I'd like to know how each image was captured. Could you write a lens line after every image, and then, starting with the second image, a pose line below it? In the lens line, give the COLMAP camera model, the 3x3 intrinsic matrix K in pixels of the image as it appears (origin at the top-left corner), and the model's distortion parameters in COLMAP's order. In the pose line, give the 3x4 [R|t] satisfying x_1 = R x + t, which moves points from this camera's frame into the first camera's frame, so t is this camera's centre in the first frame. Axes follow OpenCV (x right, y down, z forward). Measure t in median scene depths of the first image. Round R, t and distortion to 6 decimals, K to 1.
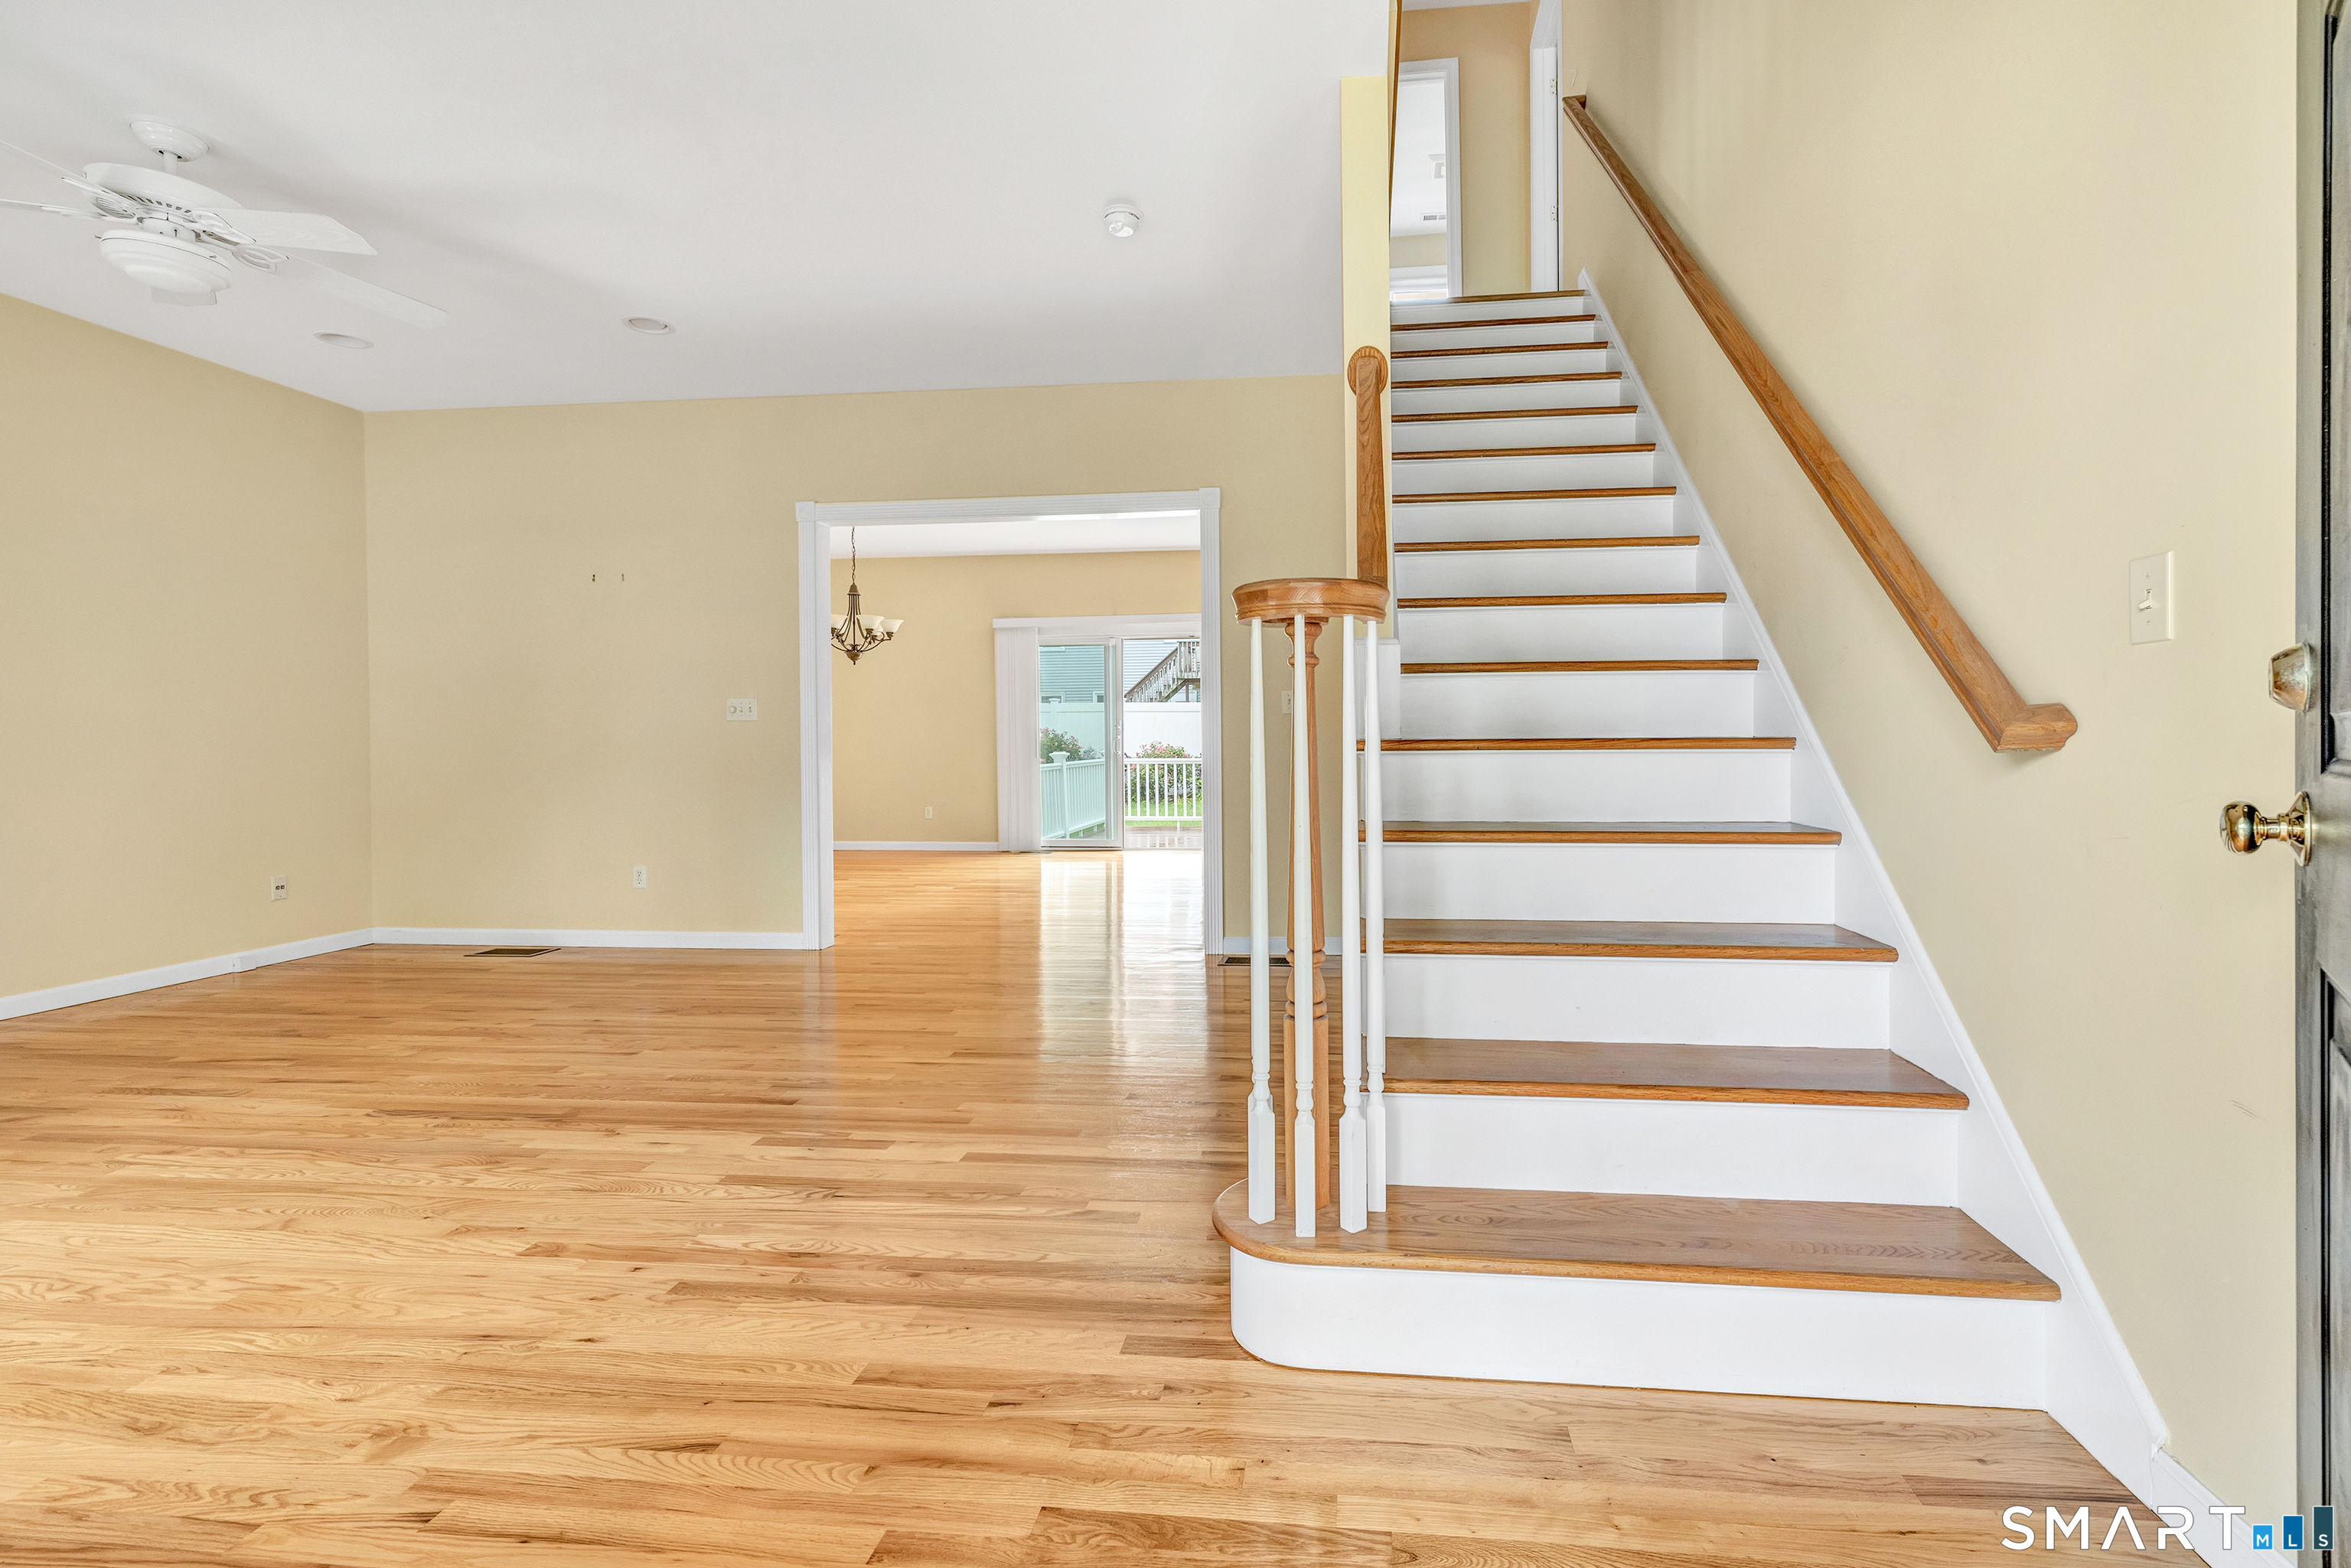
lens RADIAL K [[1022.0, 0, 1283.4], [0, 1022.0, 743.7], [0, 0, 1]] dist [-0.002603, 0.000633]
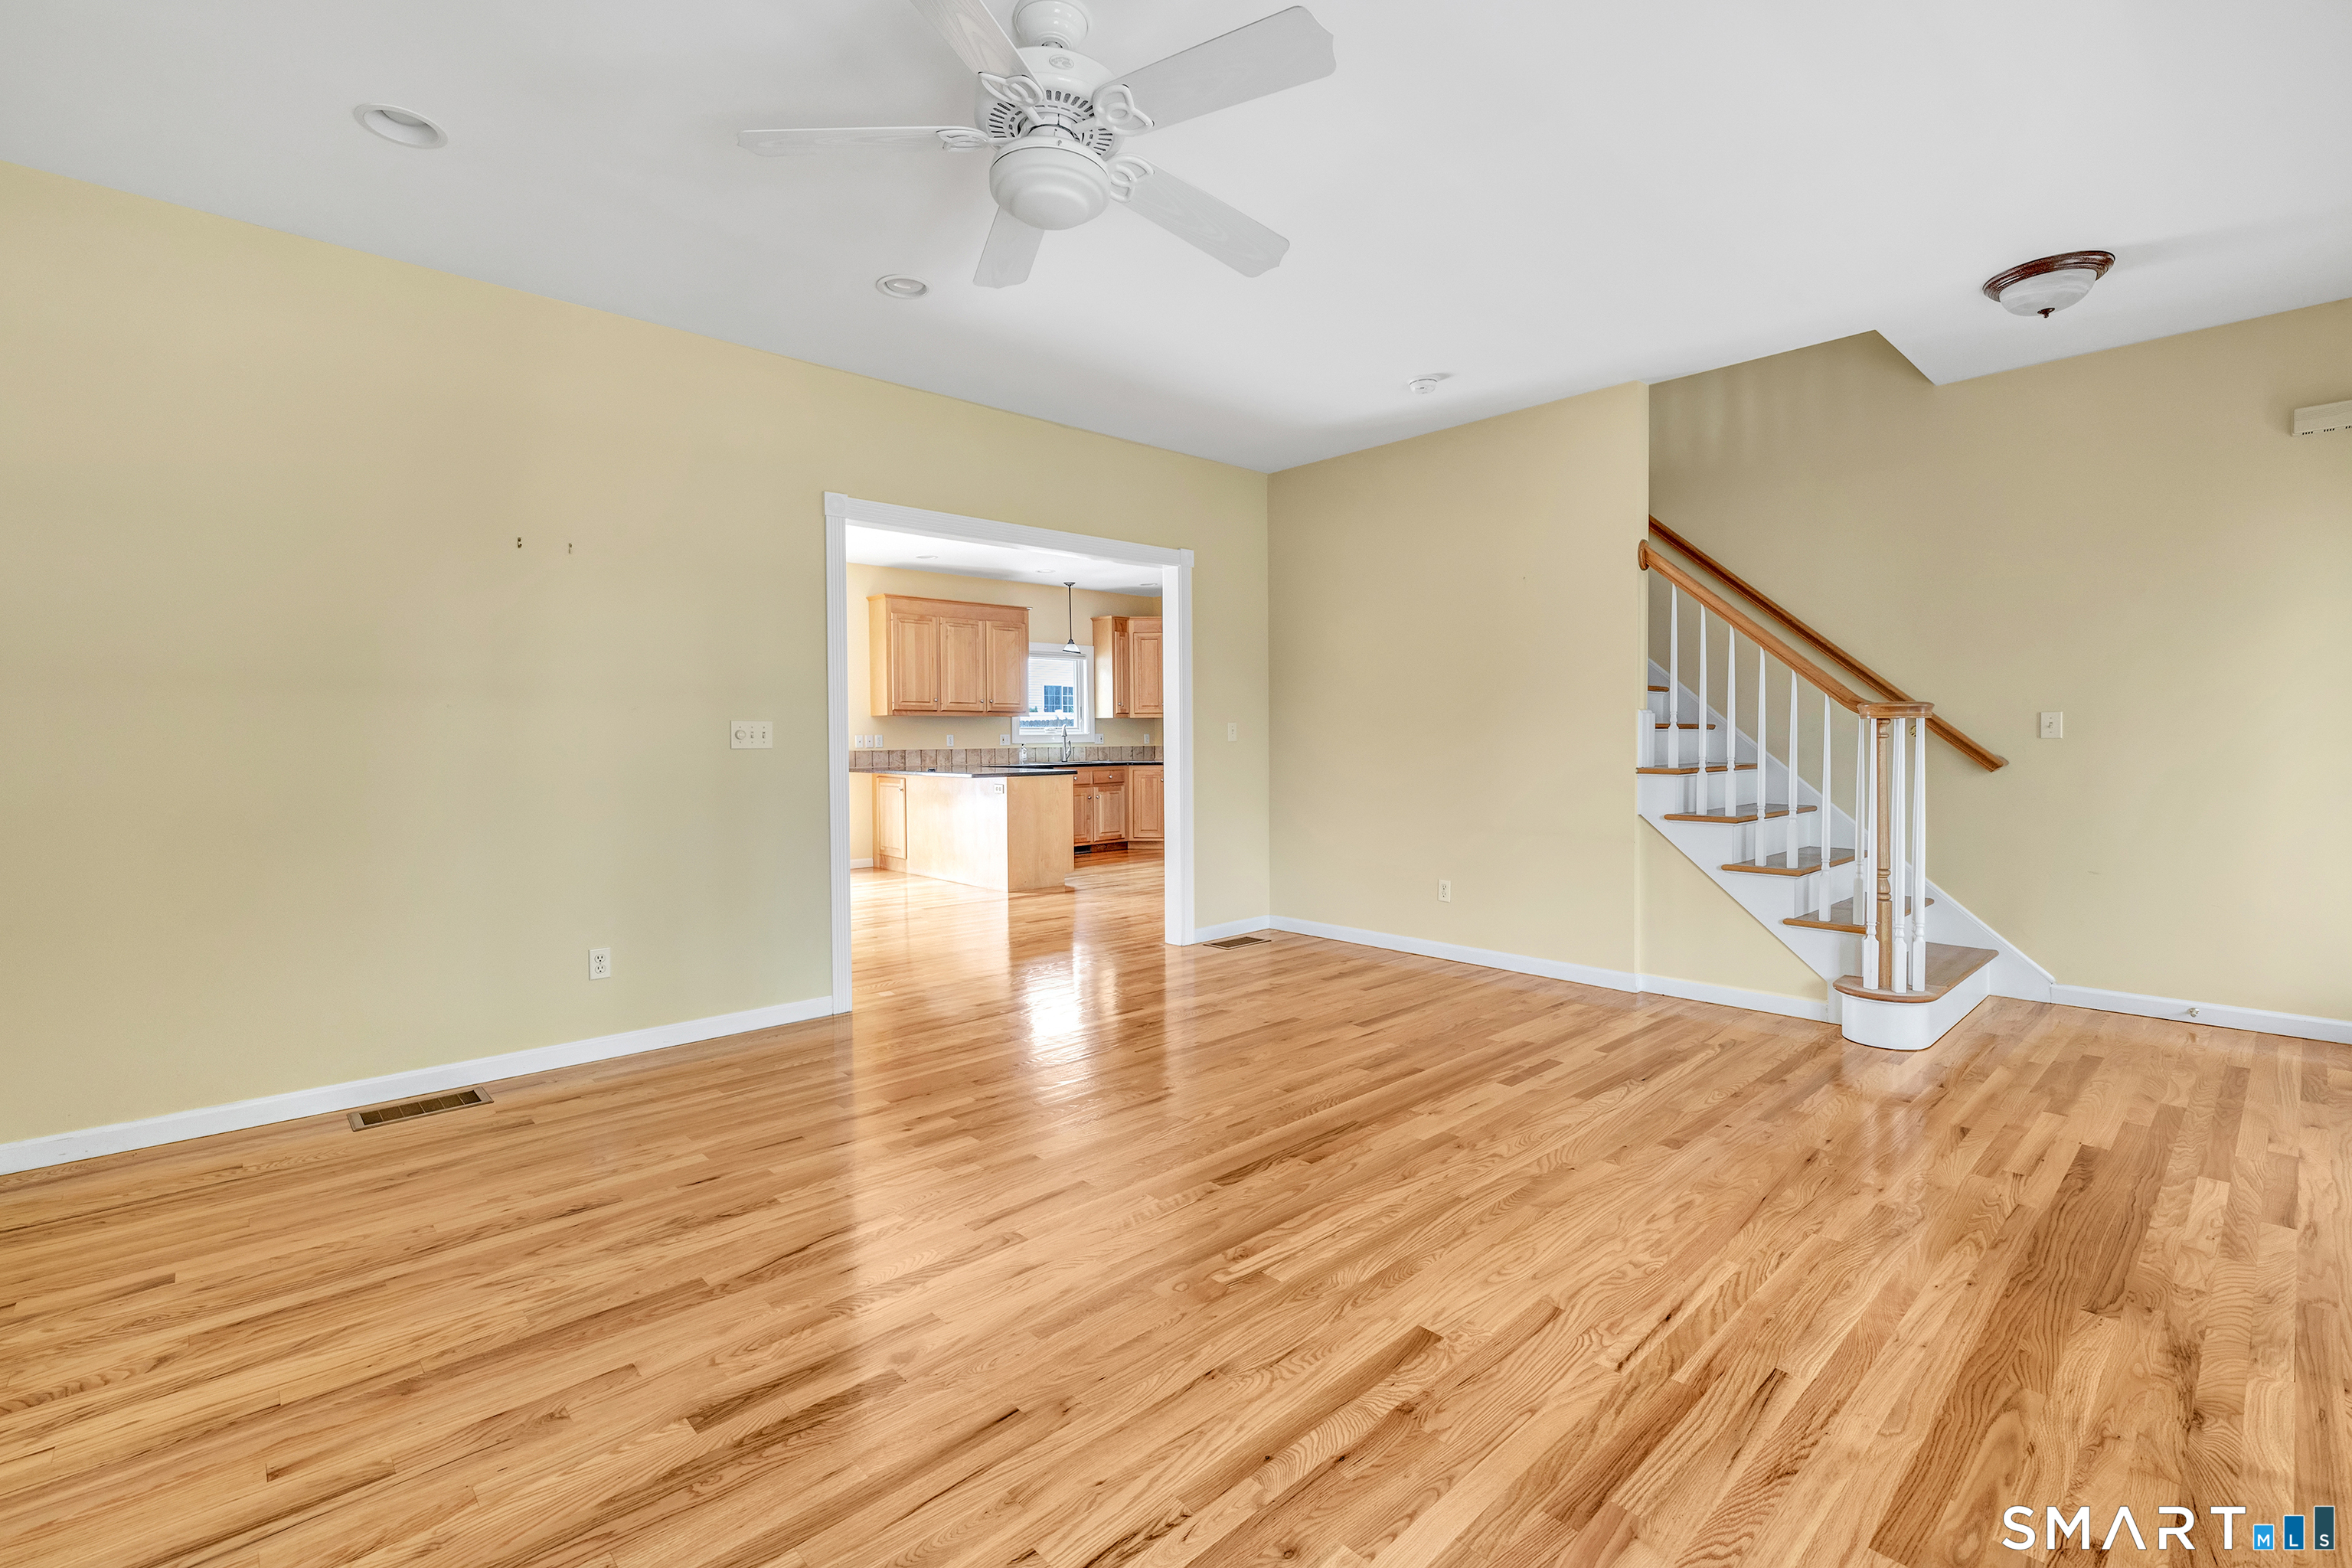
lens RADIAL K [[985.3, 0, 1165.9], [0, 985.3, 754.0], [0, 0, 1]] dist [0.003253, -0.000167]
pose [[0.689103, -0.007873, 0.724621, -1.481384], [0.004785, 0.999969, 0.006314, -0.036576], [-0.724648, -0.000884, 0.689119, 0.384329]]
